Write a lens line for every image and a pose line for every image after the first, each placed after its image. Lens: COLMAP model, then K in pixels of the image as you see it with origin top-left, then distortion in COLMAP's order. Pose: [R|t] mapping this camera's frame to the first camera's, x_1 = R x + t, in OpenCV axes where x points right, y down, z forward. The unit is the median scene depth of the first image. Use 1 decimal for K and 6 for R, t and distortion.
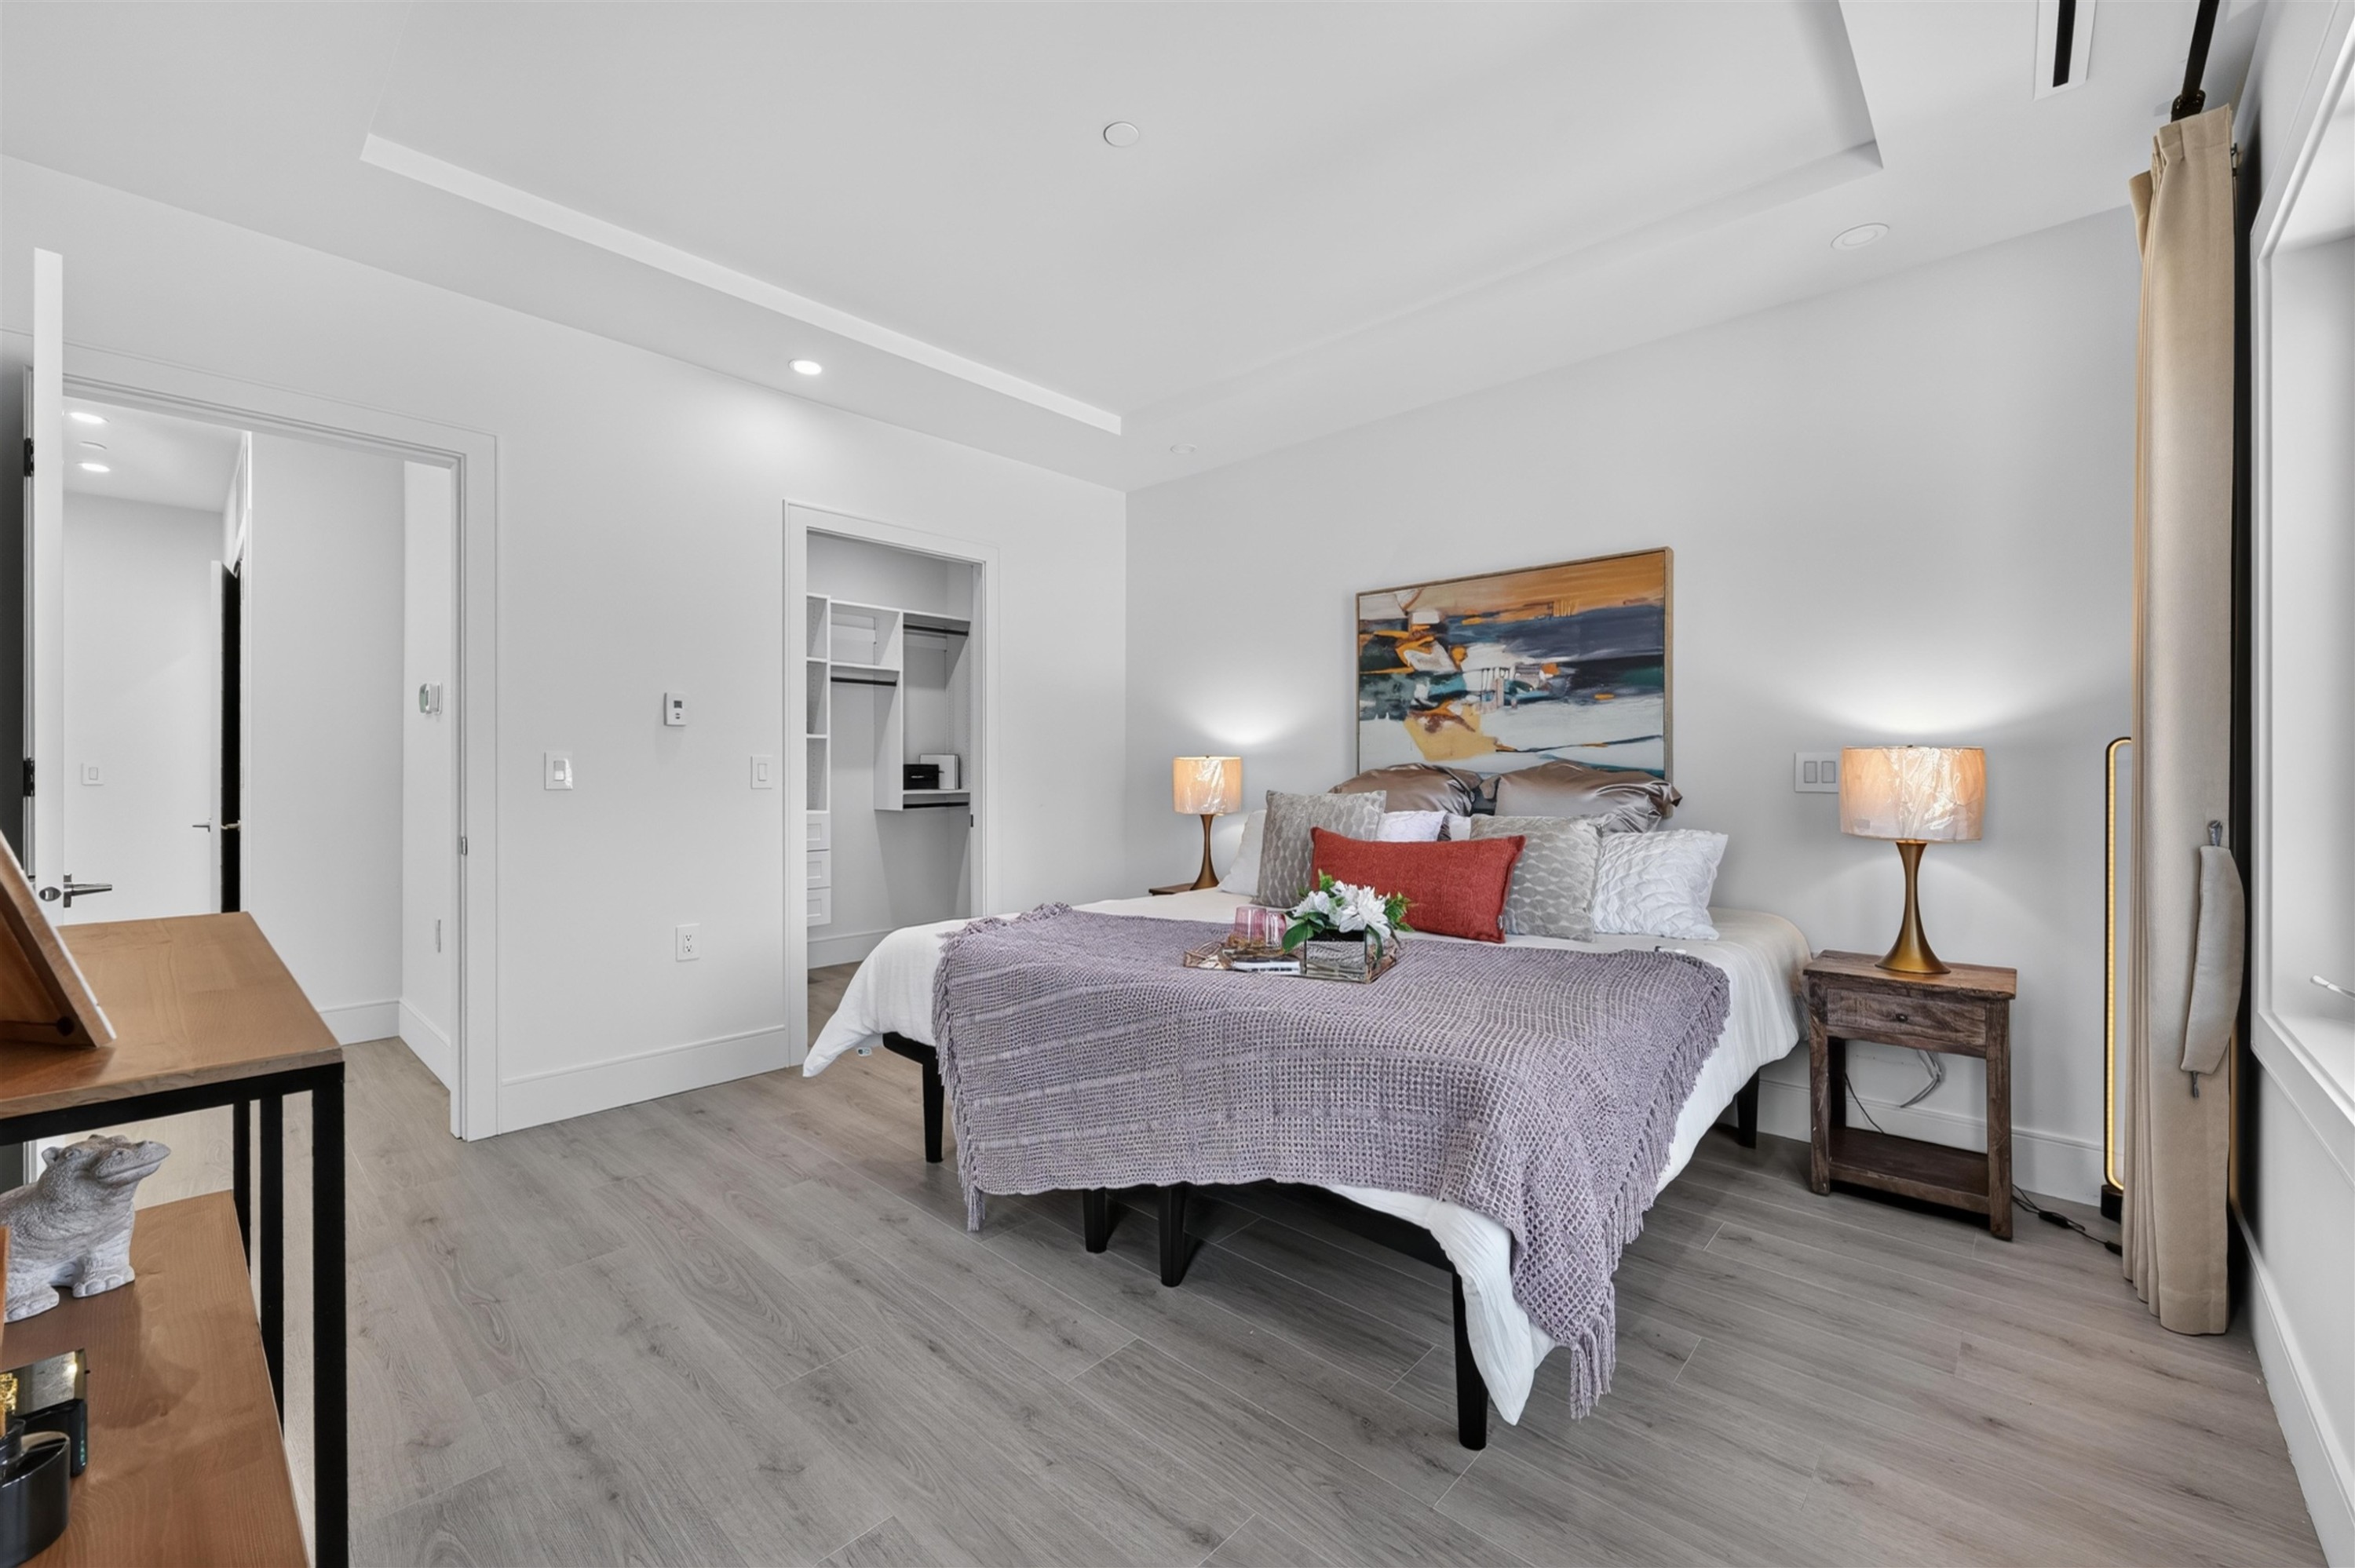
lens RADIAL K [[939.9, 0, 1172.8], [0, 939.9, 775.5], [0, 0, 1]] dist [-0.006220, -0.000918]
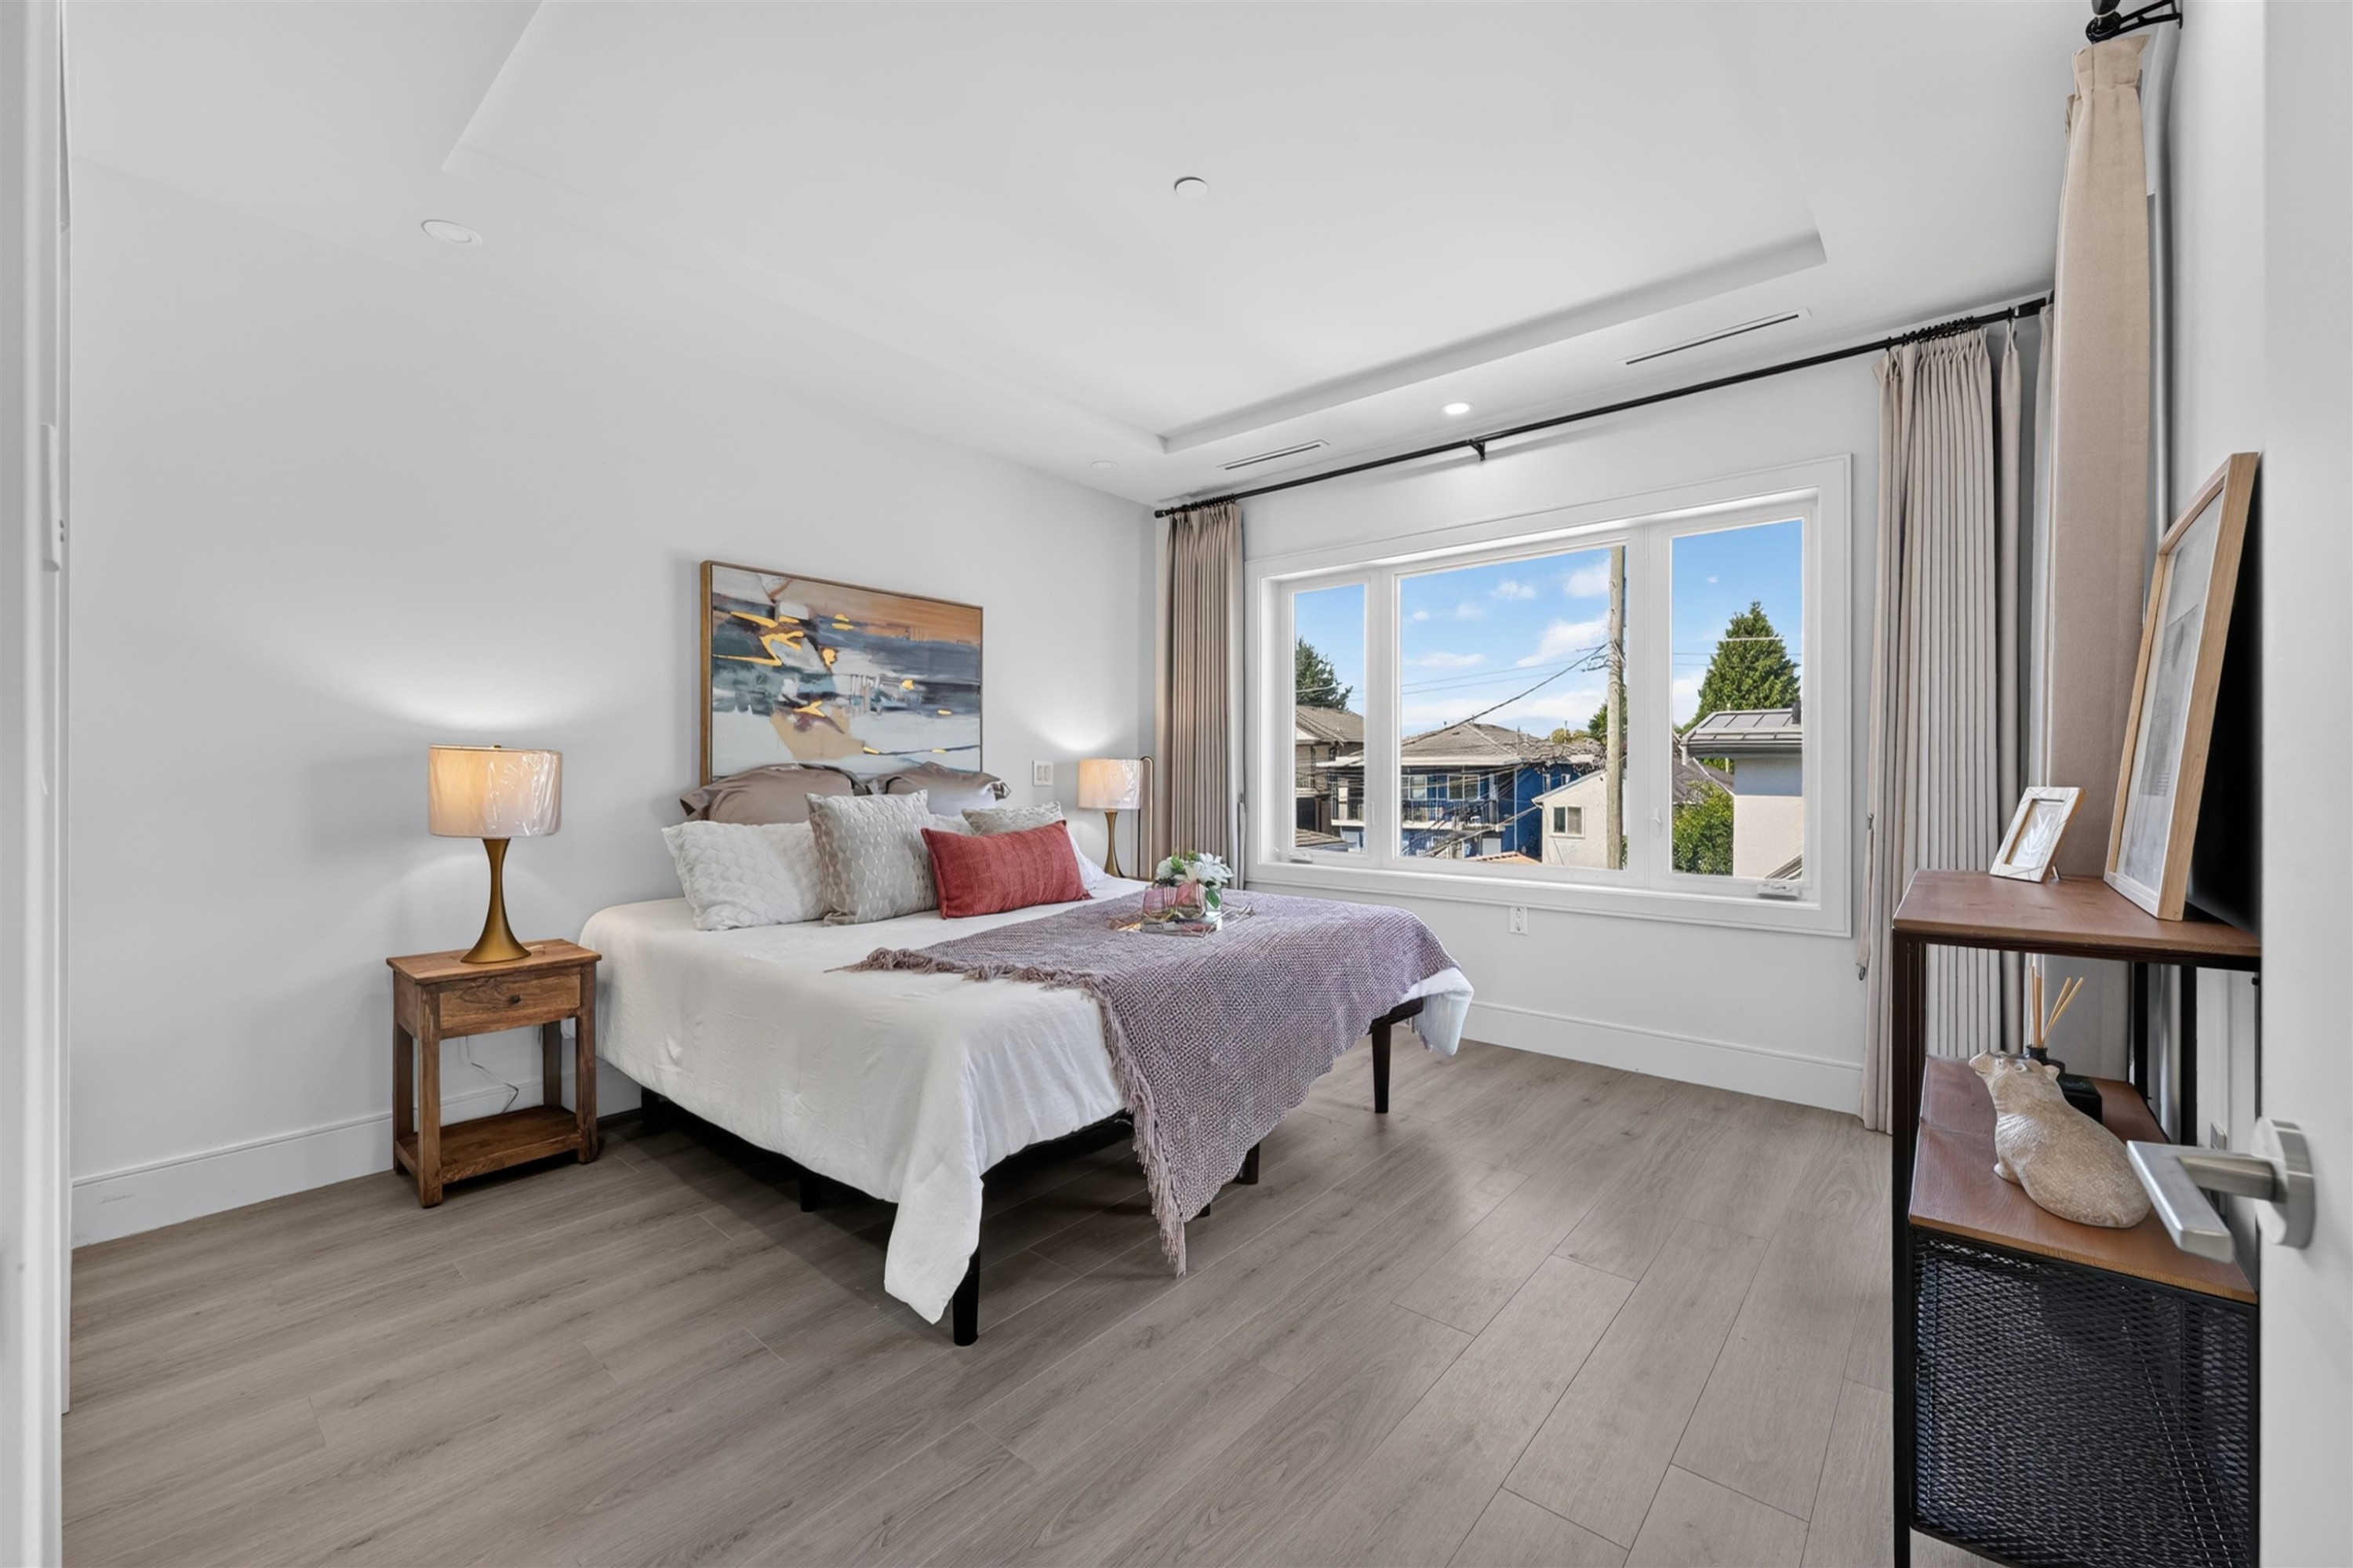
lens RADIAL K [[939.3, 0, 1173.1], [0, 939.3, 778.9], [0, 0, 1]] dist [-0.006220, -0.000918]
pose [[-0.044795, -0.006329, 0.998976, -0.713590], [-0.000601, 0.999980, 0.006309, -0.003097], [-0.998996, -0.000318, -0.044797, 0.664681]]
